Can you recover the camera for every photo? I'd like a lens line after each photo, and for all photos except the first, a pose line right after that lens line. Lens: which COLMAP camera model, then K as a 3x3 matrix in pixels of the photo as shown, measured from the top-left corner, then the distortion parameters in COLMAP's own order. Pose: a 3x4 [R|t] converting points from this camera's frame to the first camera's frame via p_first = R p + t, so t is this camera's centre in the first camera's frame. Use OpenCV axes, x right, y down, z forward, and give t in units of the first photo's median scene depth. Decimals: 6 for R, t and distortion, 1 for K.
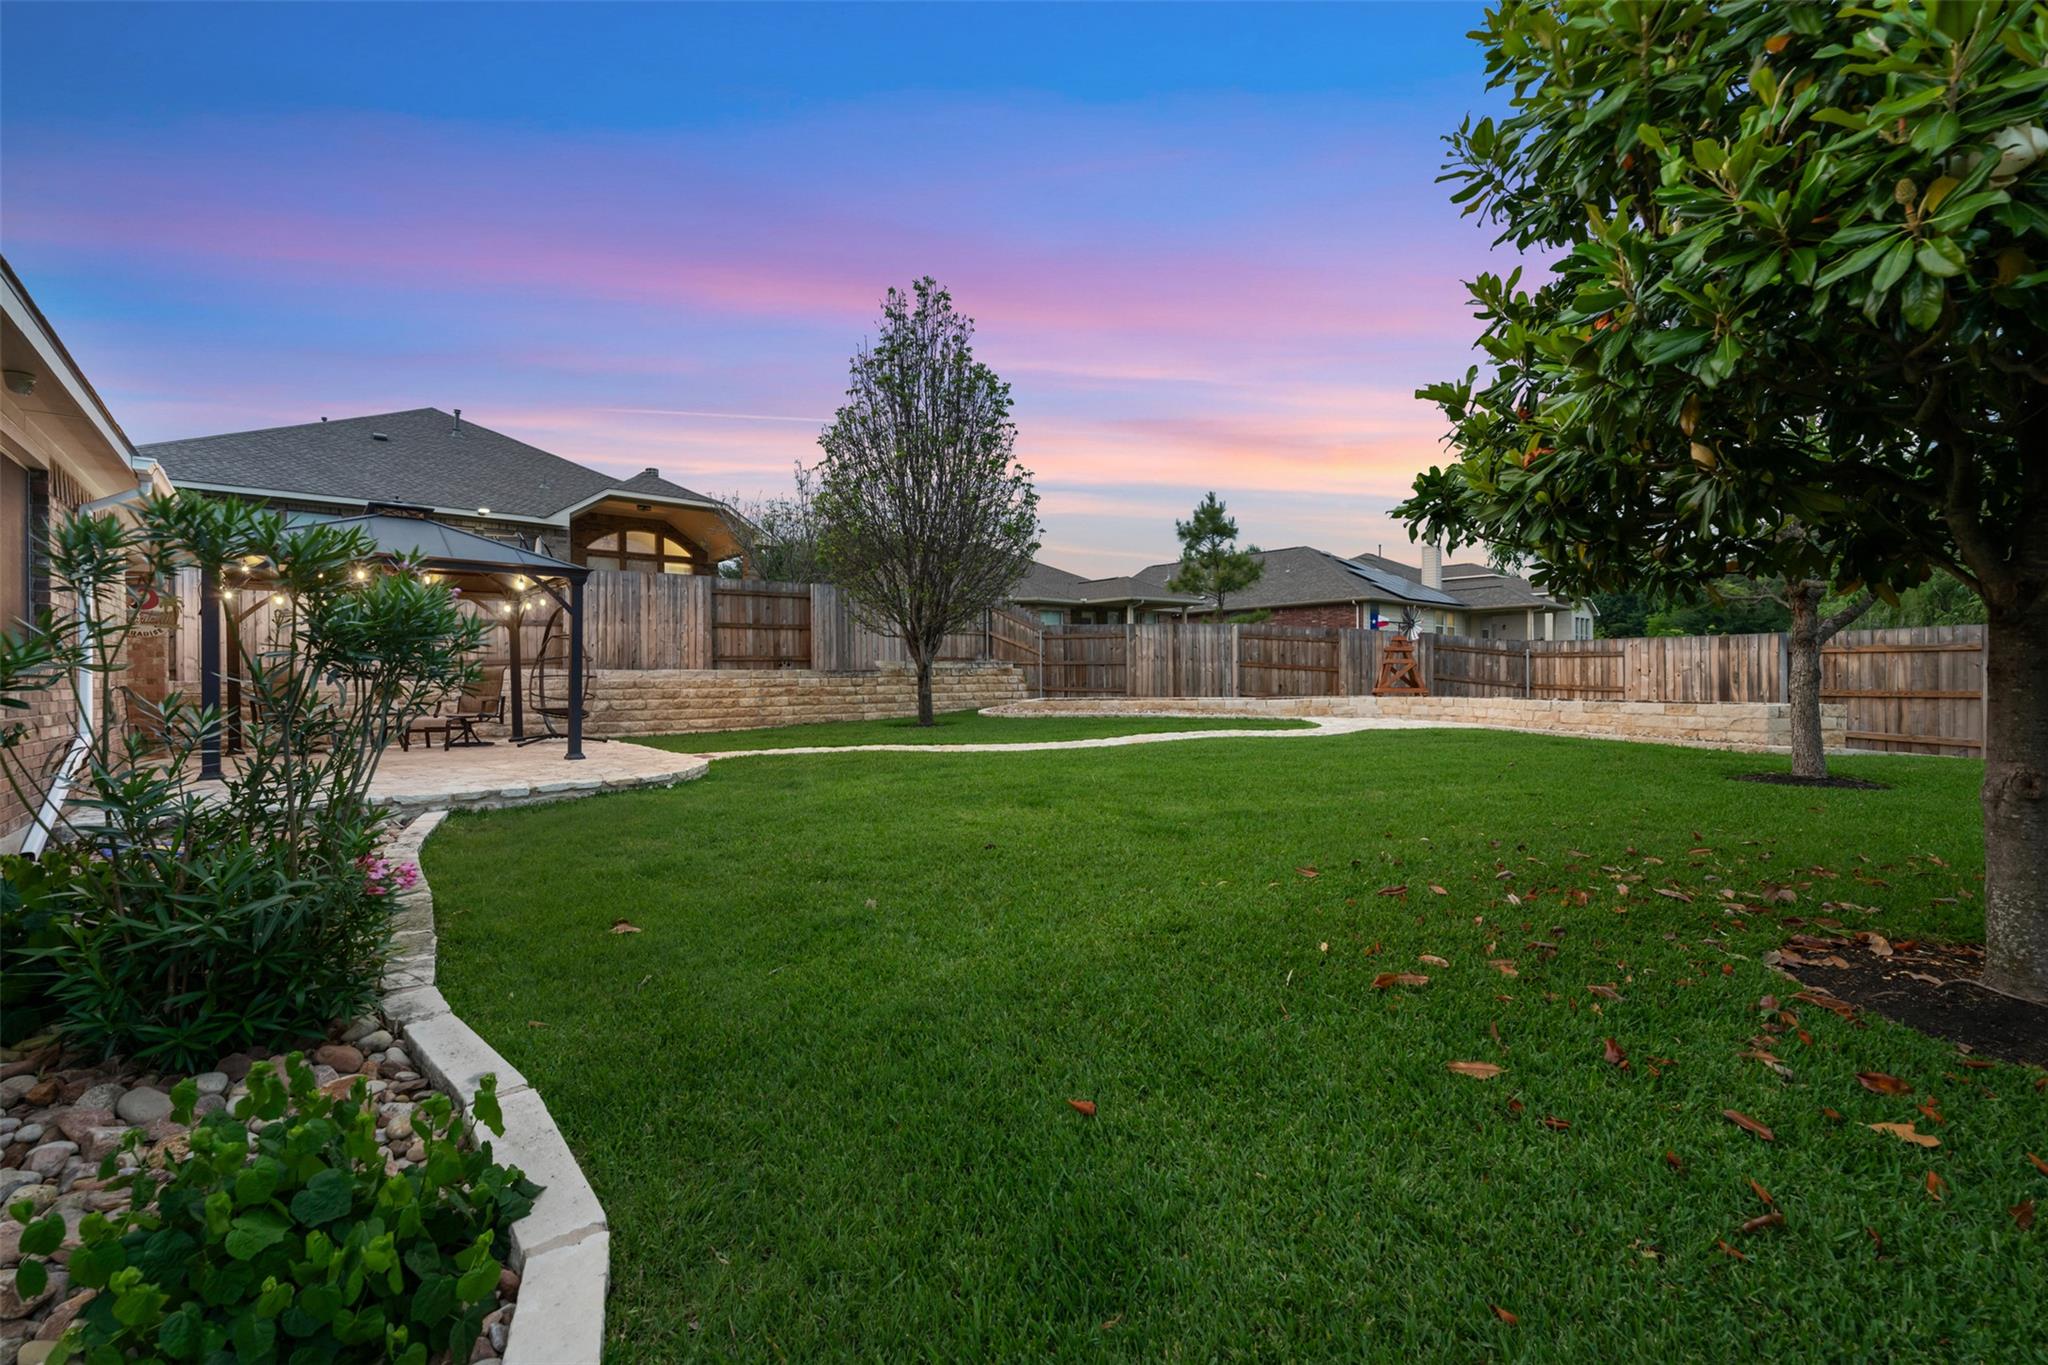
lens RADIAL K [[834.9, 0, 1021.7], [0, 834.9, 679.9], [0, 0, 1]] dist [-0.003702, -0.000357]
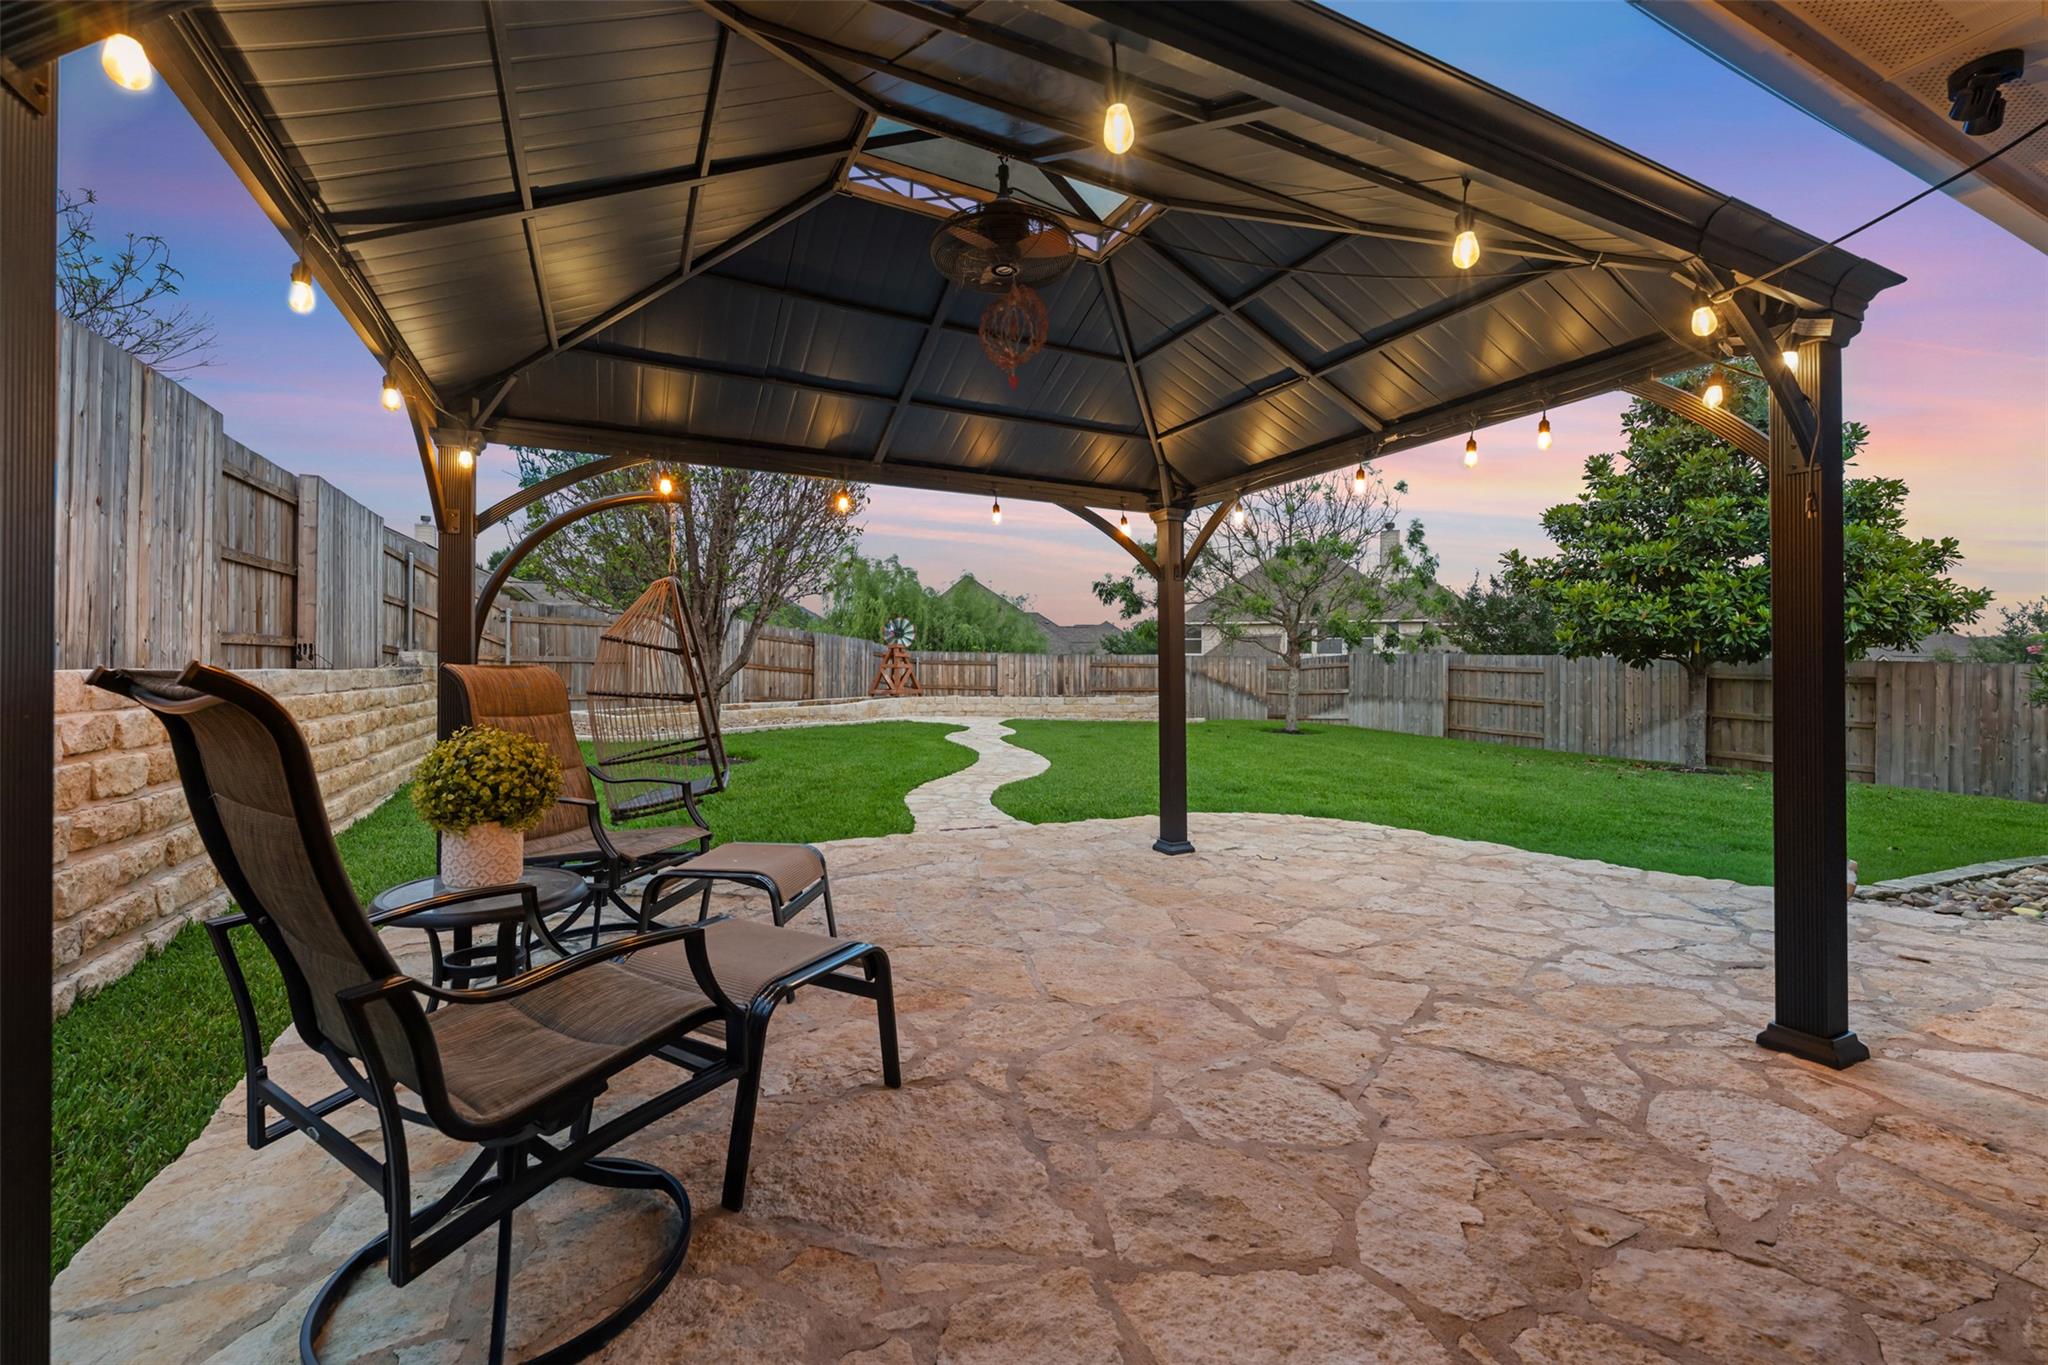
lens RADIAL K [[834.9, 0, 1016.4], [0, 834.9, 665.6], [0, 0, 1]] dist [-0.003702, -0.000357]
pose [[0.268172, 0.012475, 0.963290, -0.640120], [0.000074, 0.999916, -0.012970, -0.009001], [-0.963371, 0.003550, 0.268148, 0.573852]]
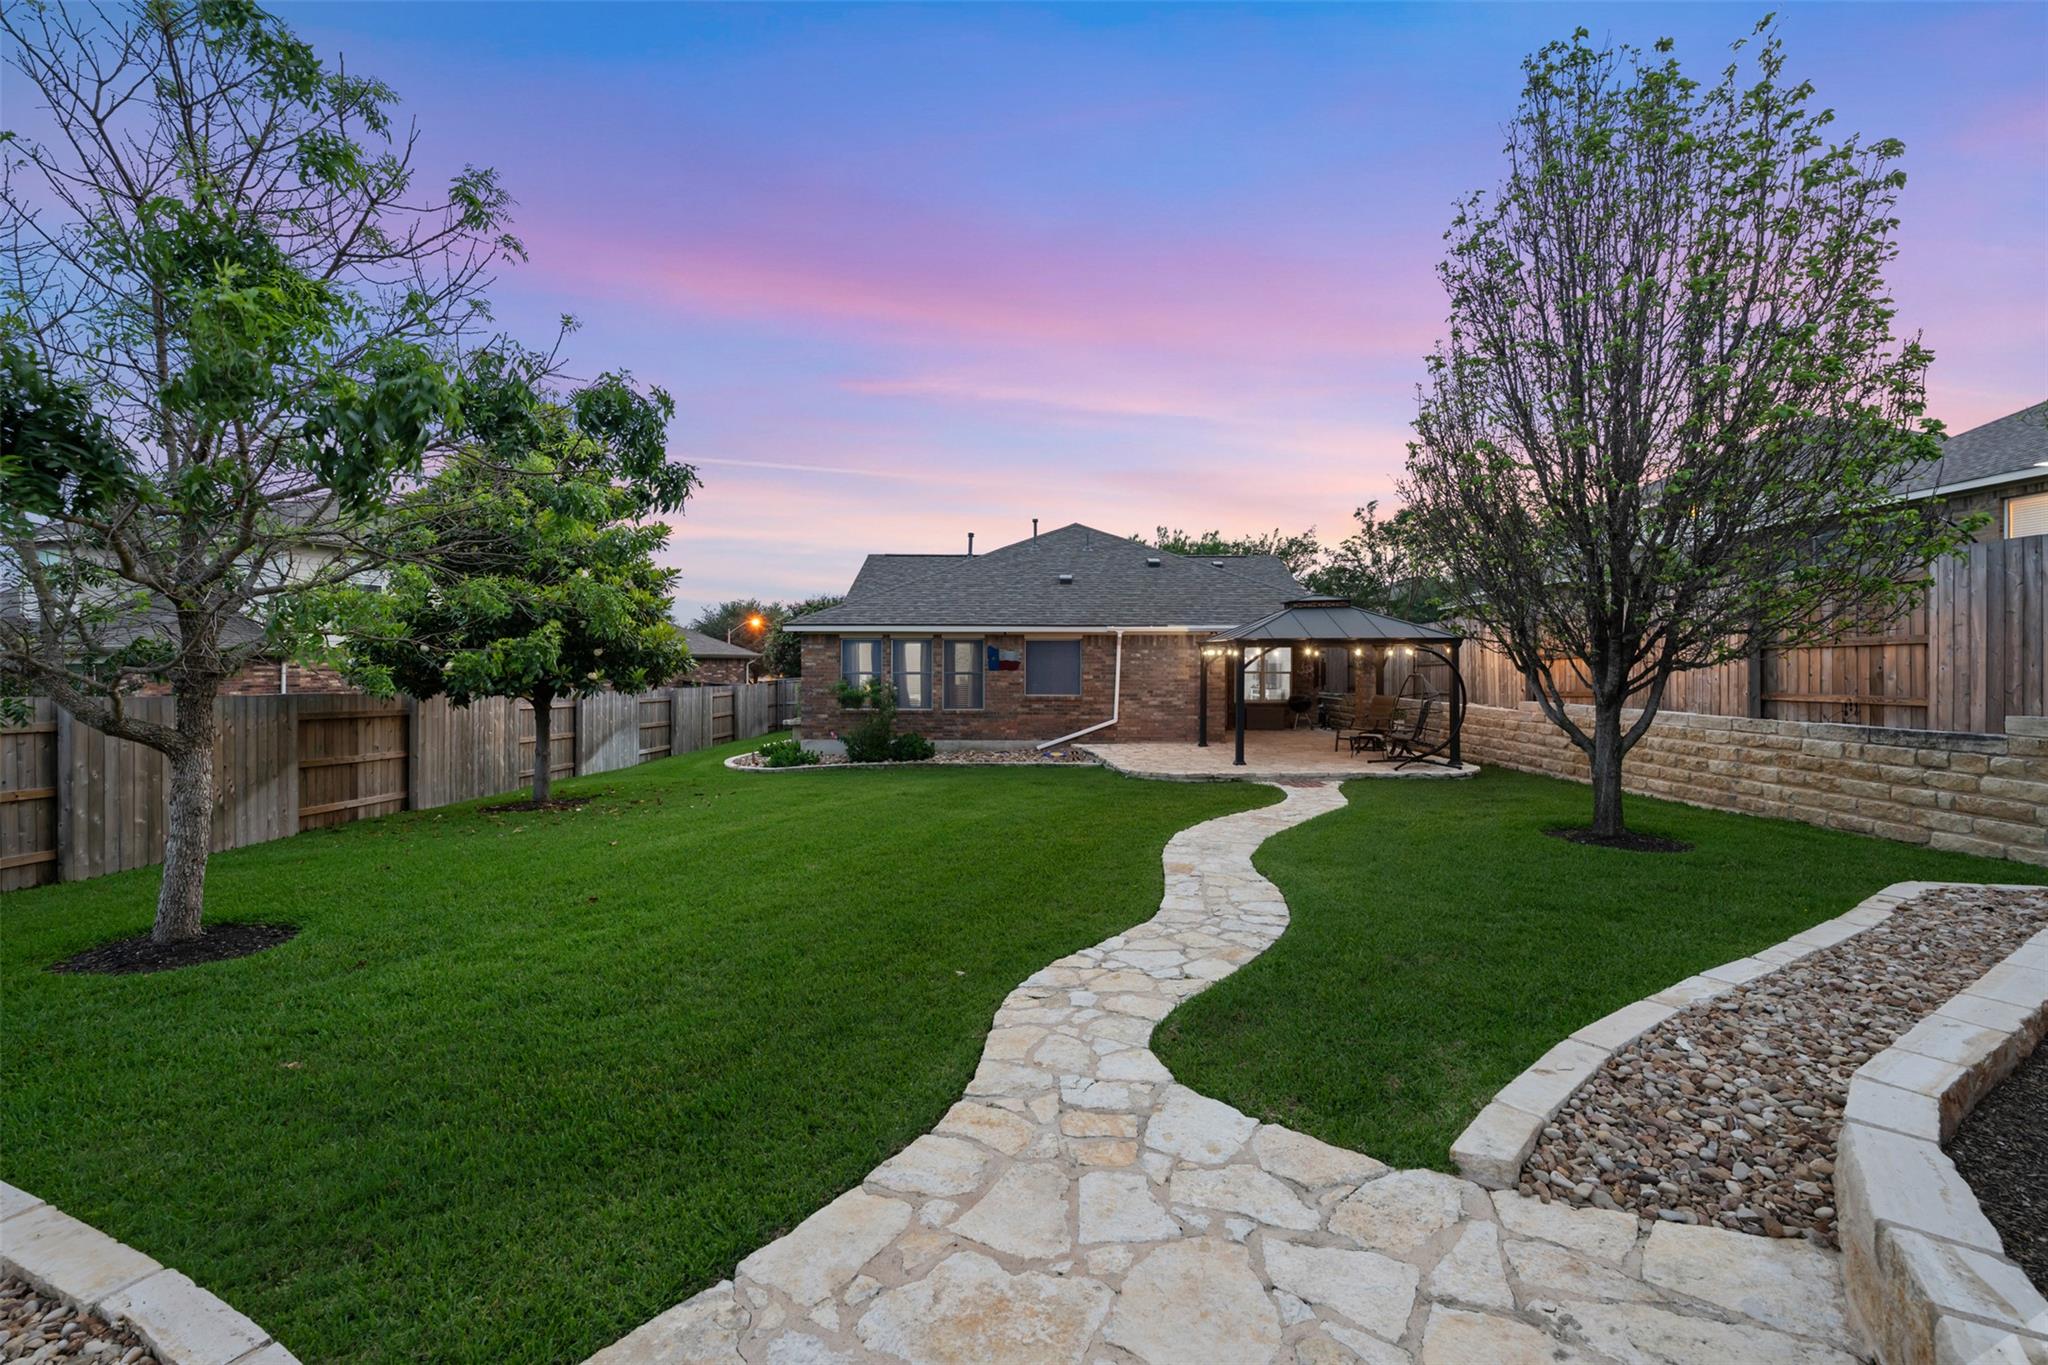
lens RADIAL K [[834.9, 0, 1023.5], [0, 834.9, 671.0], [0, 0, 1]] dist [-0.003702, -0.000357]
pose [[-0.646584, 0.012641, -0.762738, 0.511594], [0.000600, 0.999871, 0.016062, -0.058055], [0.762843, 0.009928, -0.646508, 1.005900]]
